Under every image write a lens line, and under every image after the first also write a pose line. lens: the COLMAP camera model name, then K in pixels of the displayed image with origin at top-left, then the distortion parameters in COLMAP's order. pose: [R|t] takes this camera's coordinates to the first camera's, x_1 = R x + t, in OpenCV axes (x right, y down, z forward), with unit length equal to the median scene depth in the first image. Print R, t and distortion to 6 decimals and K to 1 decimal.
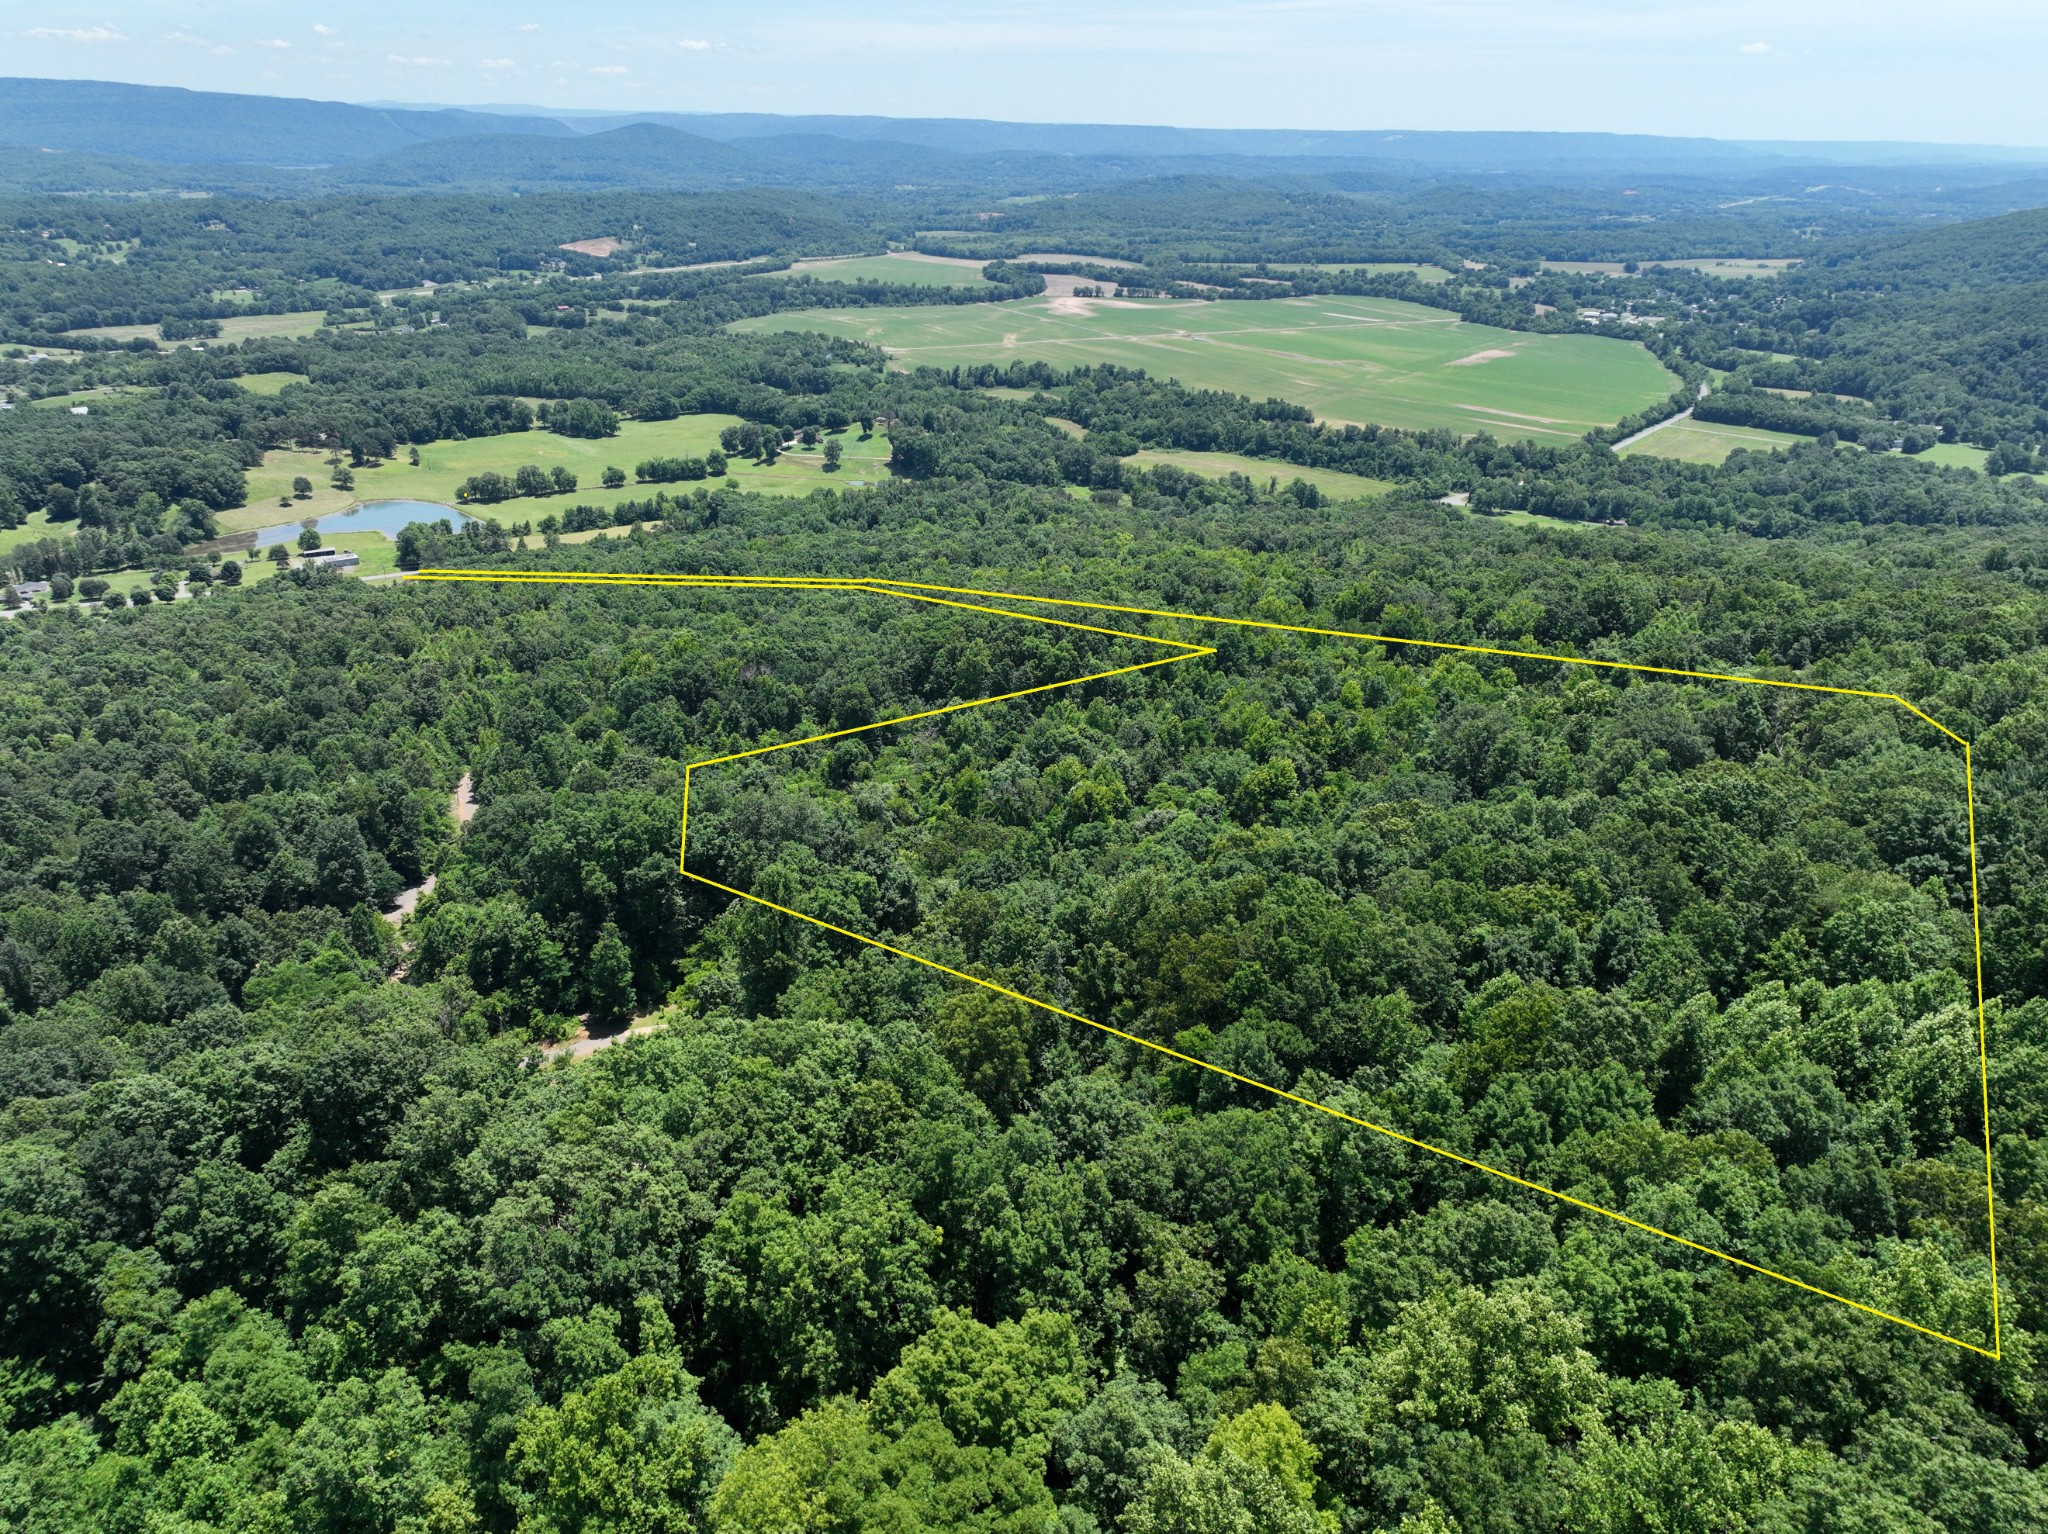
lens RADIAL K [[1447.6, 0, 1026.9], [0, 1447.6, 768.3], [0, 0, 1]] dist [-0.004683, 0.027123]
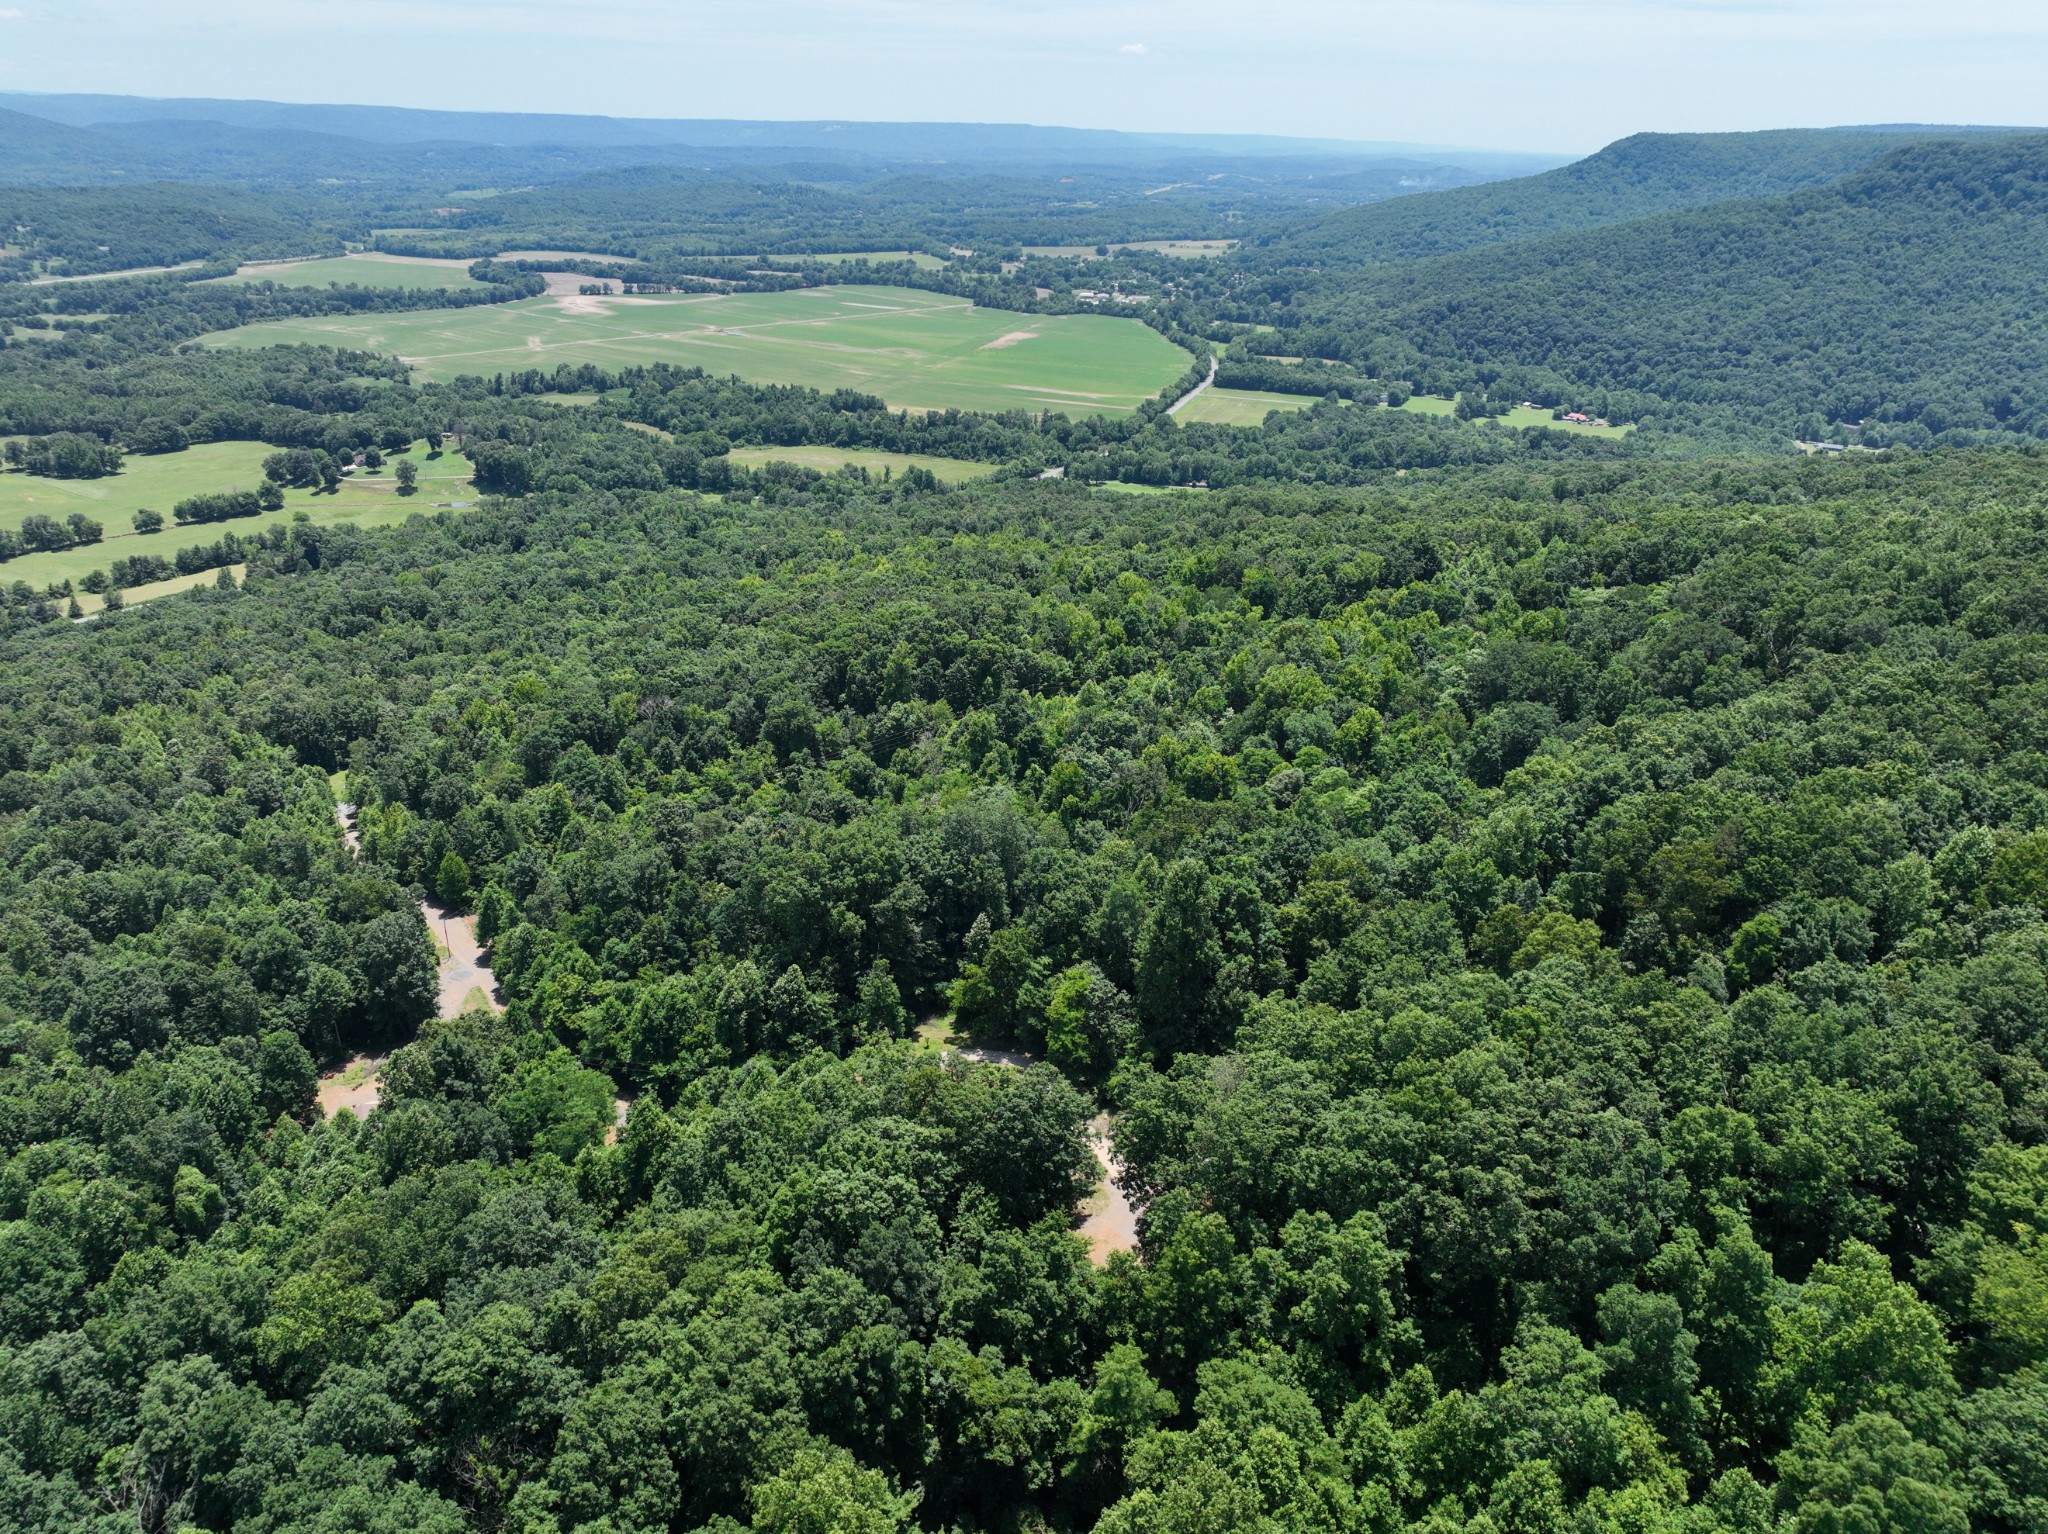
lens RADIAL K [[1447.6, 0, 1026.4], [0, 1447.6, 765.8], [0, 0, 1]] dist [-0.004683, 0.027123]
pose [[0.936847, -0.139528, 0.320701, -0.071928], [0.138160, 0.990038, 0.027139, -0.005075], [-0.321292, 0.018883, 0.946792, 0.007286]]
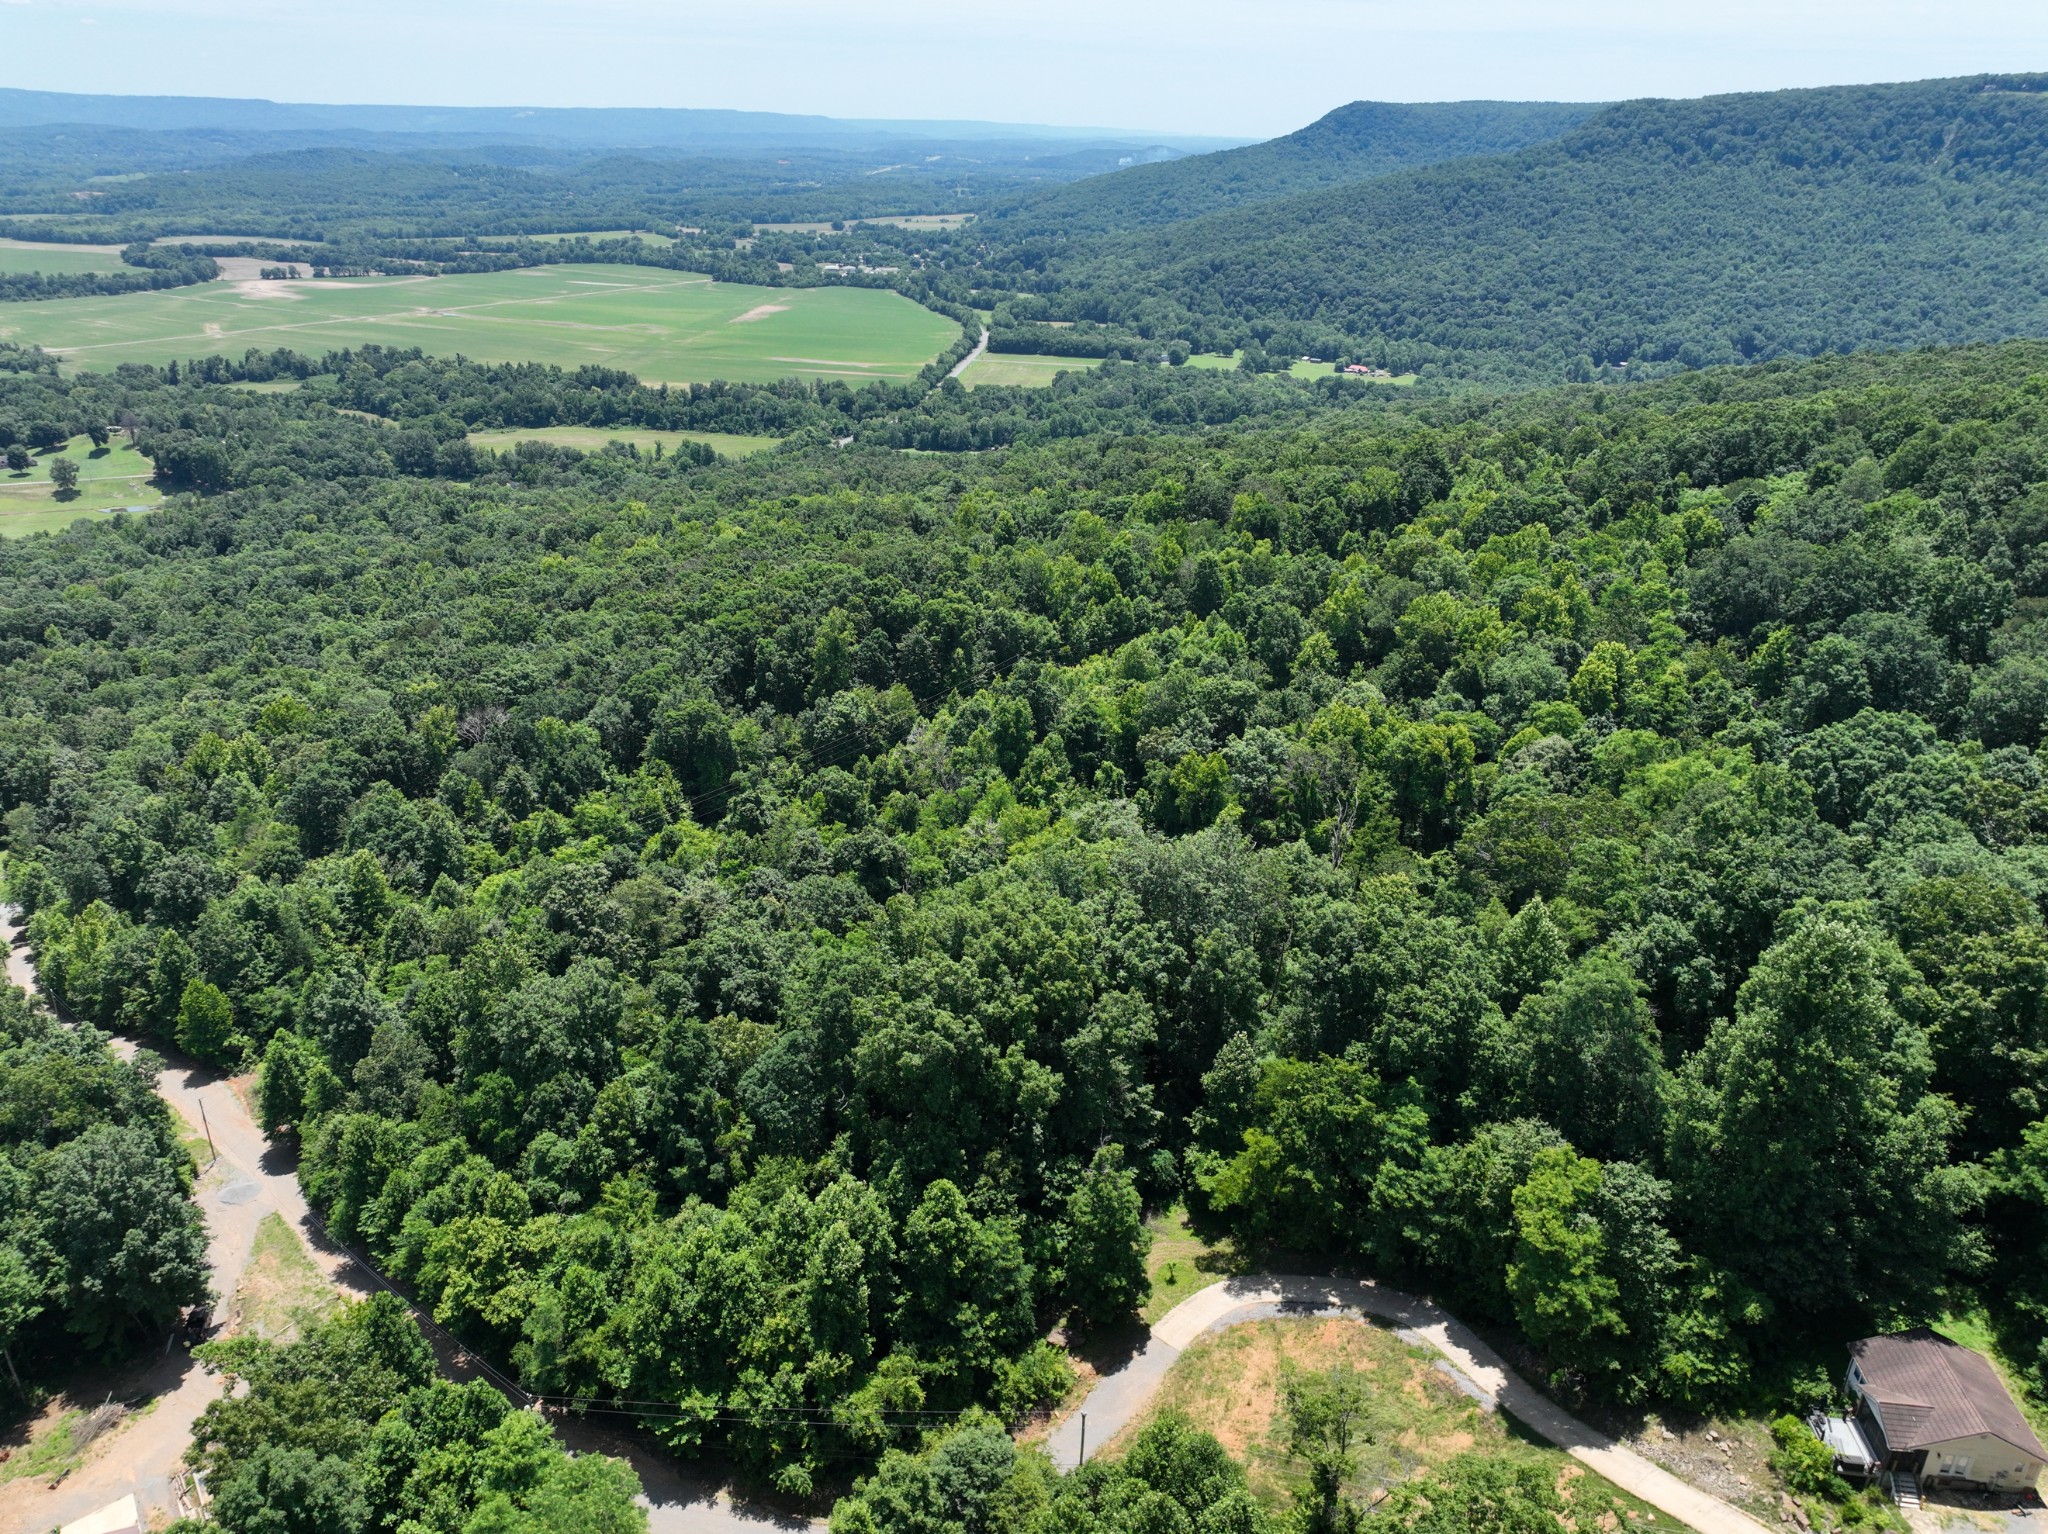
lens RADIAL K [[1447.6, 0, 1025.7], [0, 1447.6, 762.0], [0, 0, 1]] dist [-0.004683, 0.027123]
pose [[0.856219, -0.213619, 0.470379, -0.077784], [0.210077, 0.975795, 0.060752, -0.009708], [-0.471972, 0.046799, 0.880371, 0.080643]]
